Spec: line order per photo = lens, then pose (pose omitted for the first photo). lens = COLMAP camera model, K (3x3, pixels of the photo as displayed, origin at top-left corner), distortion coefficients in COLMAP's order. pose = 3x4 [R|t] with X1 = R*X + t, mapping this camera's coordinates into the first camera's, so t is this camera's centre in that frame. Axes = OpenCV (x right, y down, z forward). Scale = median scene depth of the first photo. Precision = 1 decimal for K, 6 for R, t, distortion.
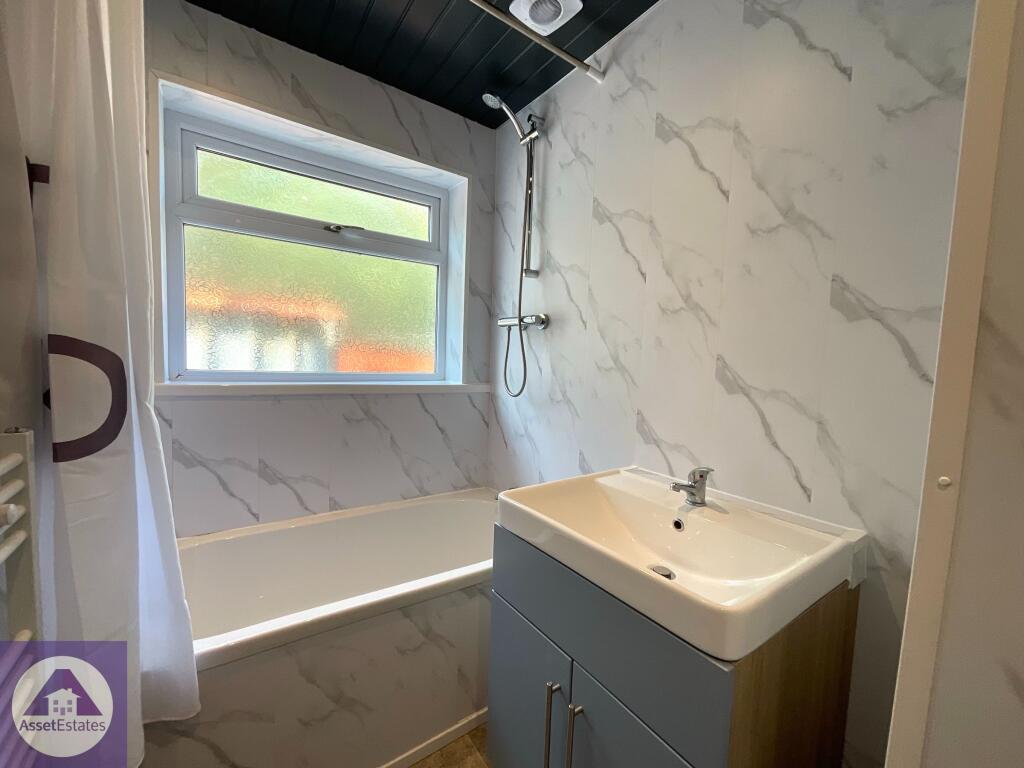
lens RADIAL K [[410.0, 0, 512.0], [0, 410.0, 384.0], [0, 0, 1]] dist [-0.007177, 0.000292]
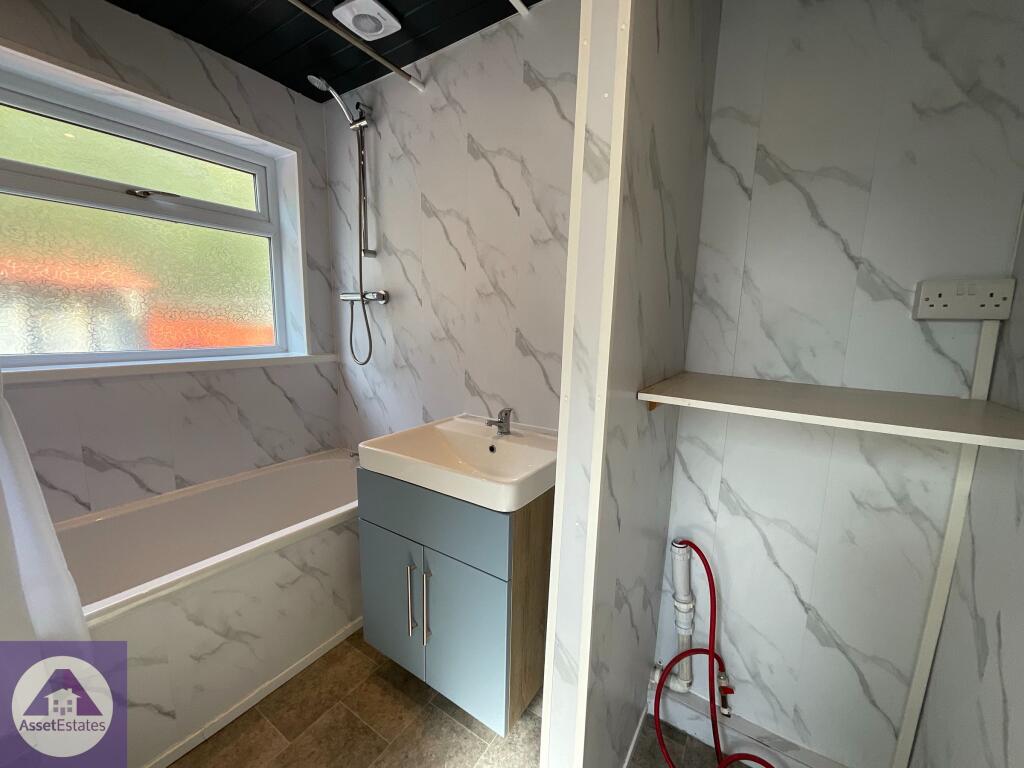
lens RADIAL K [[410.0, 0, 512.0], [0, 410.0, 384.0], [0, 0, 1]] dist [-0.007177, 0.000292]
pose [[0.930100, -0.074098, 0.359754, -0.020097], [0.038193, 0.993641, 0.105916, -0.020740], [-0.365314, -0.084772, 0.927016, -0.206152]]
